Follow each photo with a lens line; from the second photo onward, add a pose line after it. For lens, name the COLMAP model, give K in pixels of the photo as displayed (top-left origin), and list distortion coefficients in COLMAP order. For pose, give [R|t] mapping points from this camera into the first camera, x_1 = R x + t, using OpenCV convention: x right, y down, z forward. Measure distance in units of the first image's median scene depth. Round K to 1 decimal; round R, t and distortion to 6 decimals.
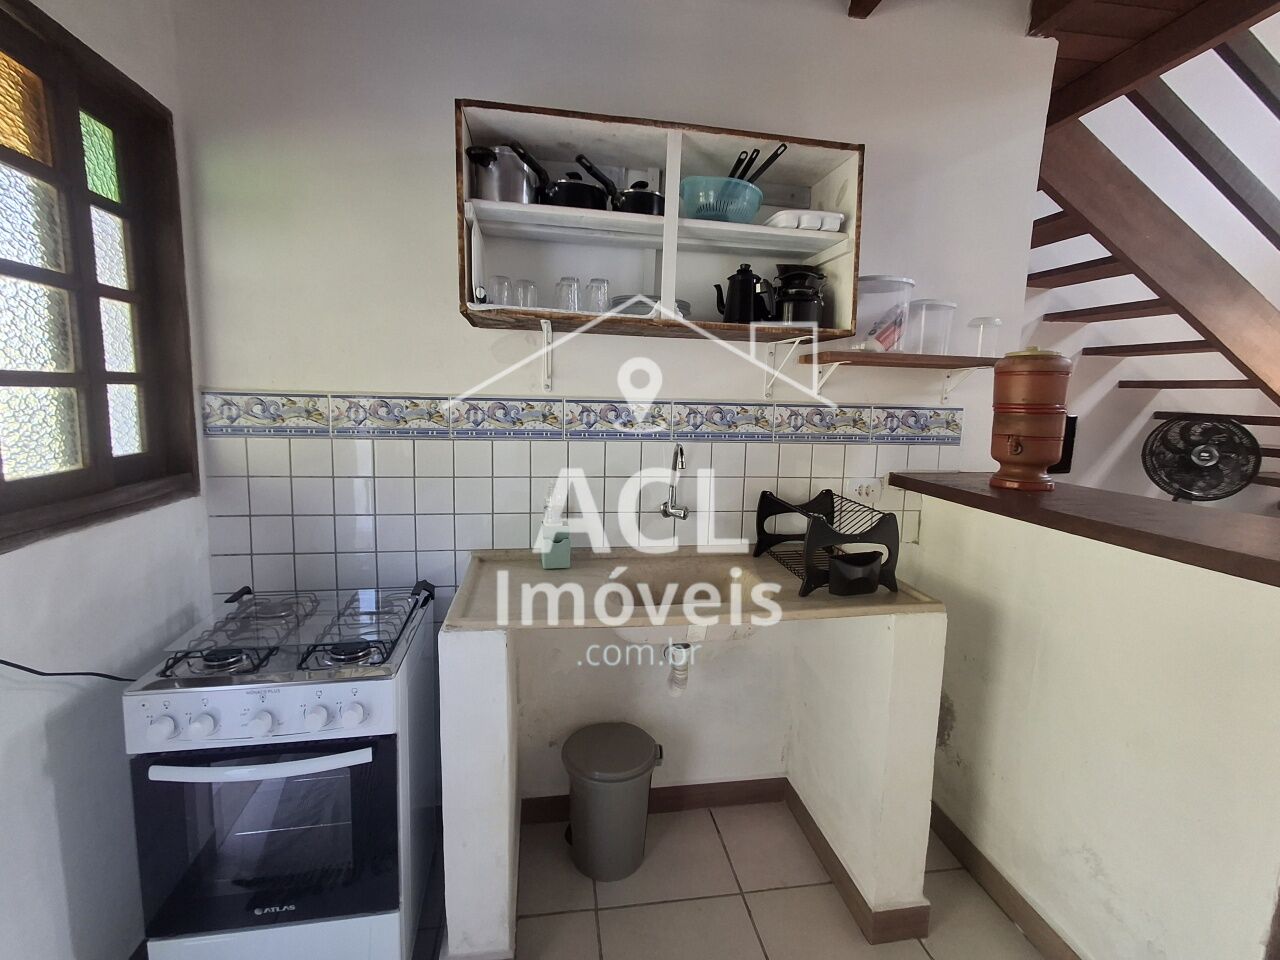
lens RADIAL K [[565.9, 0, 631.1], [0, 565.9, 451.7], [0, 0, 1]] dist [-0.014857, -0.000052]
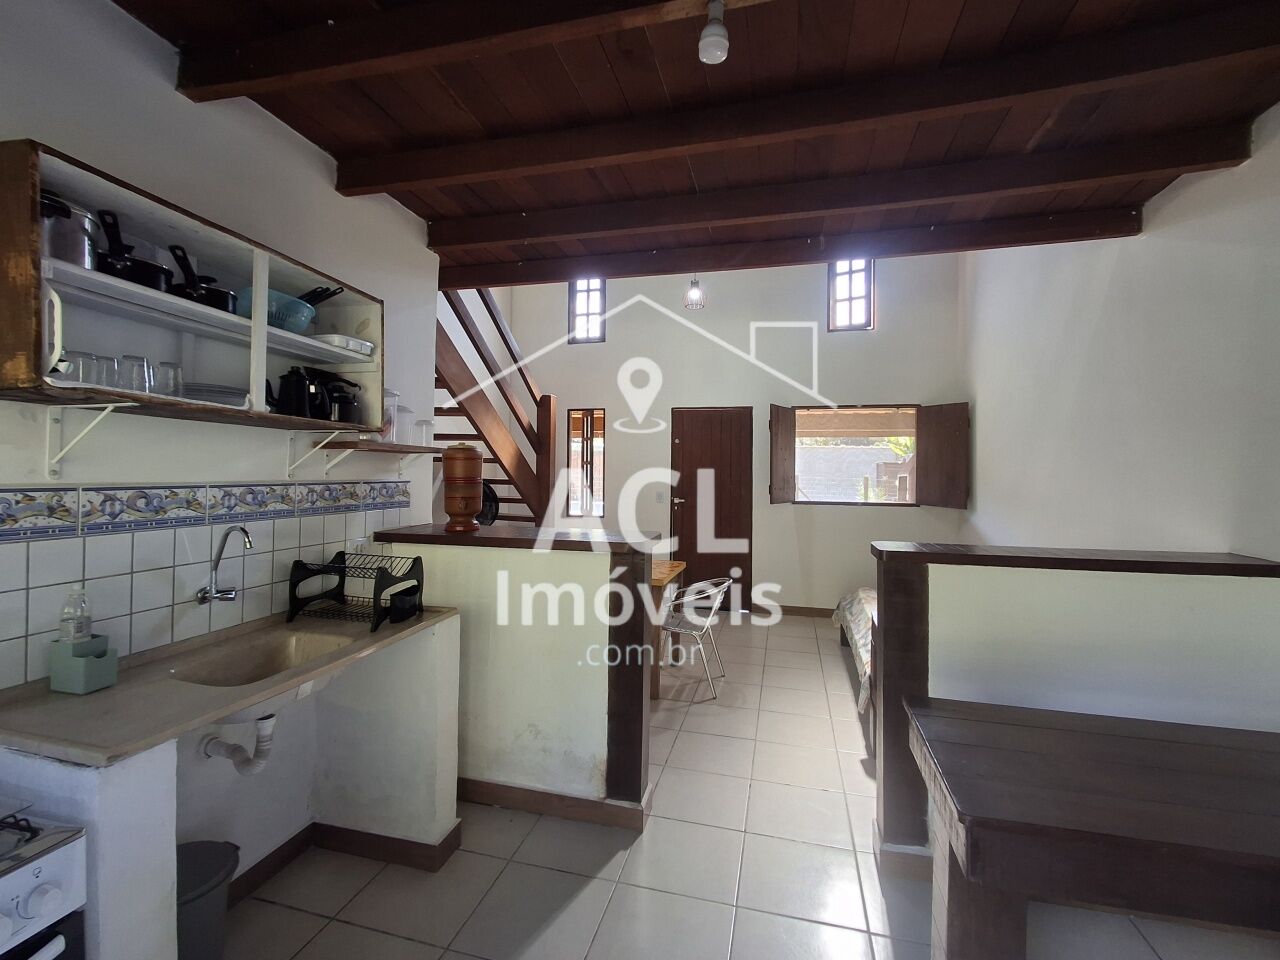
lens RADIAL K [[565.9, 0, 631.1], [0, 565.9, 451.7], [0, 0, 1]] dist [-0.014857, -0.000052]
pose [[0.393421, 0.010077, 0.919303, -0.562737], [0.112079, 0.991956, -0.058839, -0.004806], [-0.912501, 0.126183, 0.389127, -0.076848]]
